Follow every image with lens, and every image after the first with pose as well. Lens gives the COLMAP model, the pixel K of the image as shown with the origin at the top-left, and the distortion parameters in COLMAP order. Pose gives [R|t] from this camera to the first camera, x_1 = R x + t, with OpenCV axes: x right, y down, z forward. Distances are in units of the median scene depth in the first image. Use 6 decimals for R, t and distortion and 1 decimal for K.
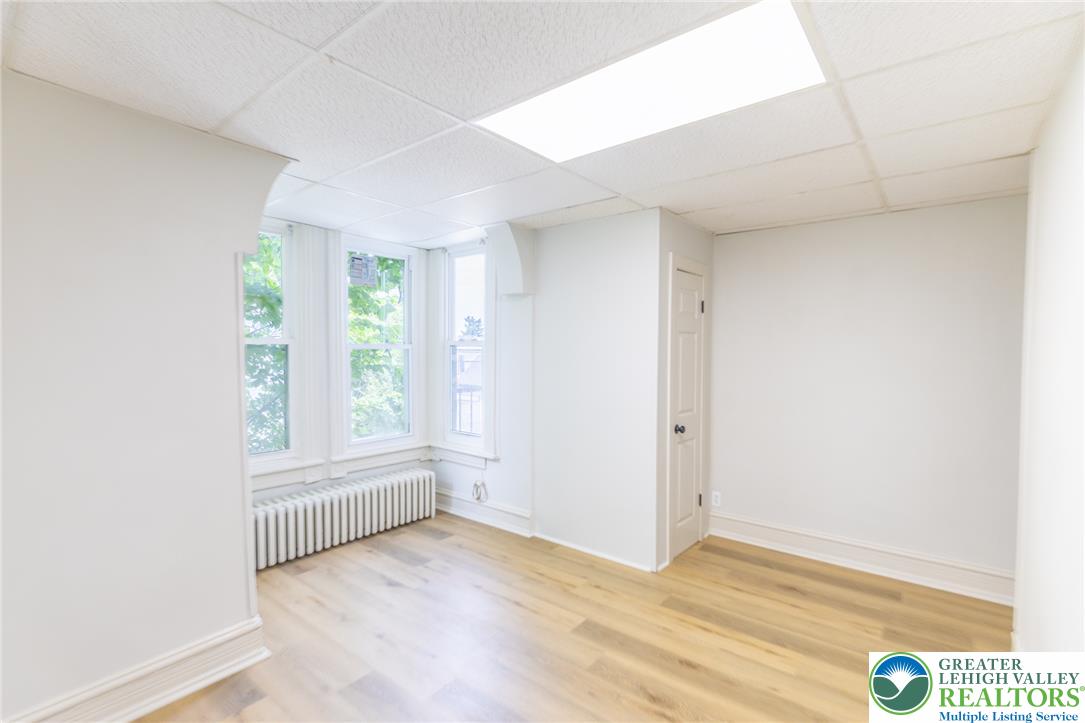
lens RADIAL K [[501.1, 0, 537.7], [0, 501.1, 364.9], [0, 0, 1]] dist [0.004453, 0.000368]
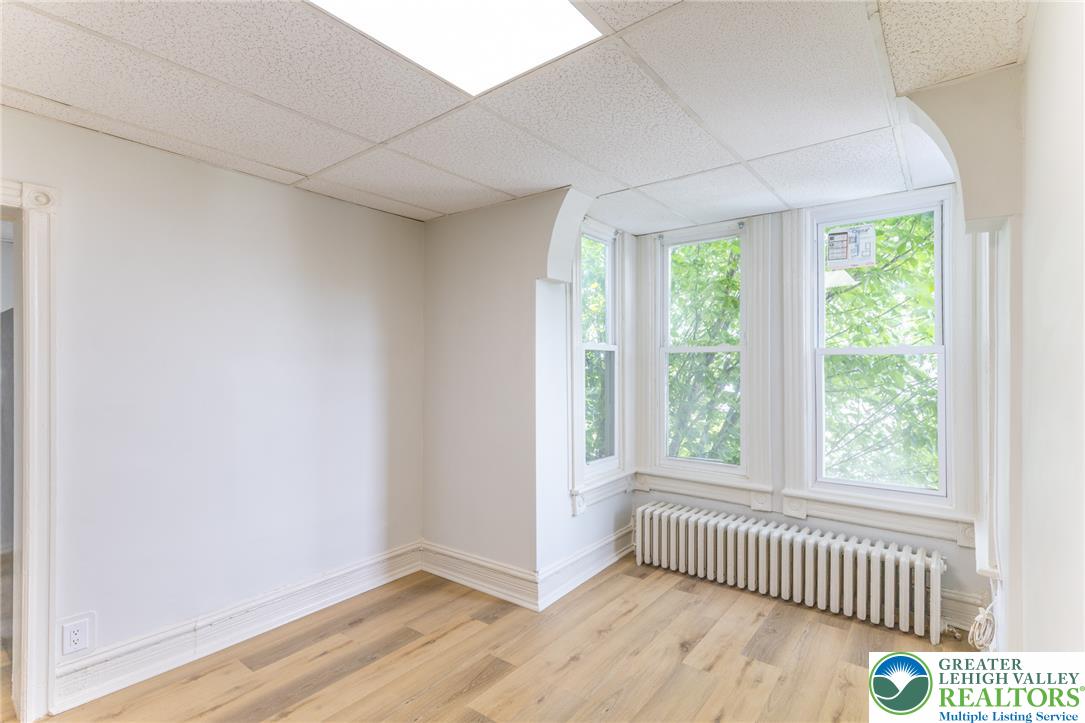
lens RADIAL K [[501.1, 0, 535.1], [0, 501.1, 365.9], [0, 0, 1]] dist [0.004453, 0.000368]
pose [[0.013259, -0.009290, -0.999869, 0.436089], [-0.026479, 0.999603, -0.009639, 0.004009], [0.999561, 0.026603, 0.013007, 0.627473]]
